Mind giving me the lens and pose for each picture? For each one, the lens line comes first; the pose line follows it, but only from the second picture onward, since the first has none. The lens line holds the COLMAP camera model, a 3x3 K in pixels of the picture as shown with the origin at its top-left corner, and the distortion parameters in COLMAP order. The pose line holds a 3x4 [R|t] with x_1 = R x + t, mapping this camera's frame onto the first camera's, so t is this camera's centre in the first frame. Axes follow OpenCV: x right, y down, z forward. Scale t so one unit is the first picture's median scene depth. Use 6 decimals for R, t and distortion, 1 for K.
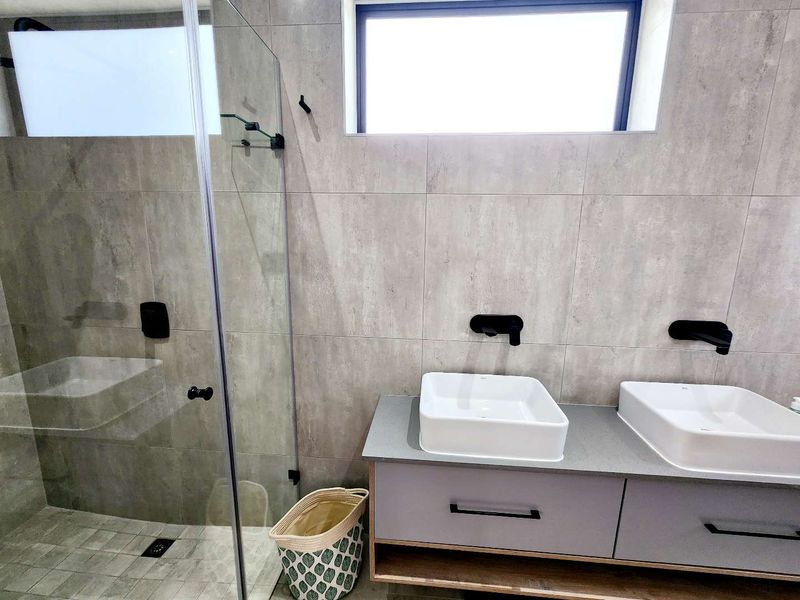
lens RADIAL K [[321.8, 0, 399.4], [0, 321.8, 300.2], [0, 0, 1]] dist [-0.000366, -0.000221]
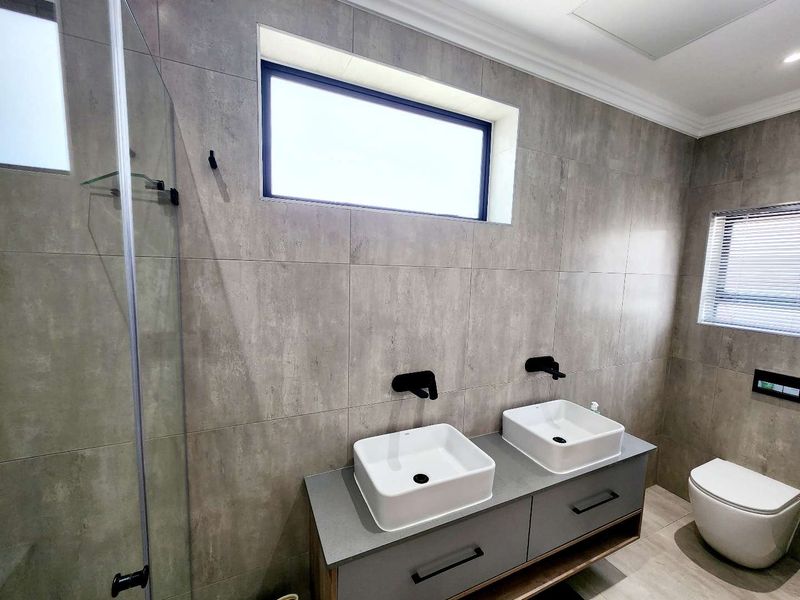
lens RADIAL K [[321.8, 0, 394.9], [0, 321.8, 304.2], [0, 0, 1]] dist [-0.000366, -0.000221]
pose [[0.875896, -0.044210, 0.480470, -0.276020], [0.076267, 0.995961, -0.047392, -0.142764], [-0.476434, 0.078154, 0.875730, 0.056262]]
